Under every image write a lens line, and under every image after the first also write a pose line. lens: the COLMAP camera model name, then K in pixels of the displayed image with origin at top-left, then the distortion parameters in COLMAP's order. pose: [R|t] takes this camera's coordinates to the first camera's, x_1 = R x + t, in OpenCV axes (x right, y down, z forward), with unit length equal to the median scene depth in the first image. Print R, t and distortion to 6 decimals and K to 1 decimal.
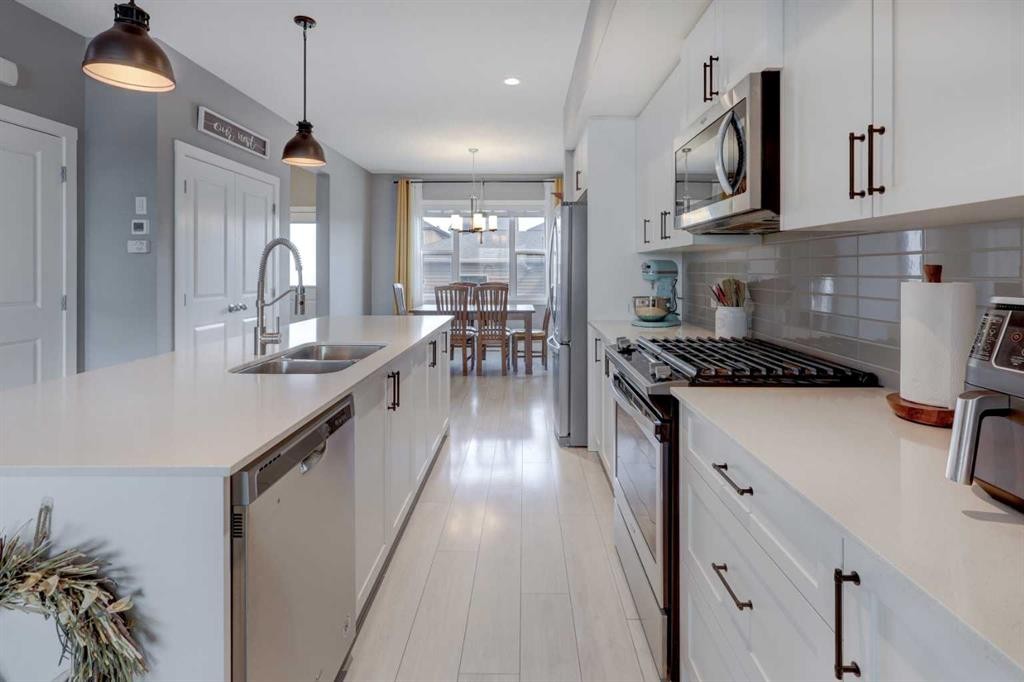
lens RADIAL K [[484.1, 0, 514.0], [0, 484.1, 275.7], [0, 0, 1]] dist [0.002249, 0.000044]
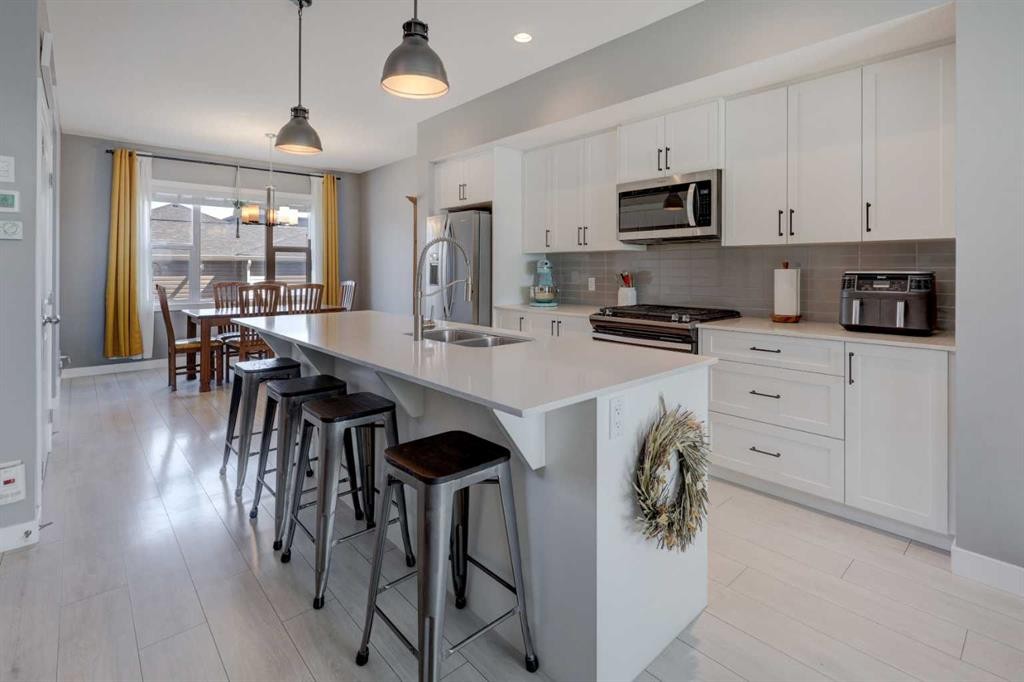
lens RADIAL K [[477.7, 0, 522.0], [0, 477.7, 280.5], [0, 0, 1]] dist [0.001077, -0.000036]
pose [[0.718060, -0.022008, 0.695634, -0.629560], [0.012793, 0.999748, 0.018423, 0.003588], [-0.695864, -0.004330, 0.718160, 0.044833]]
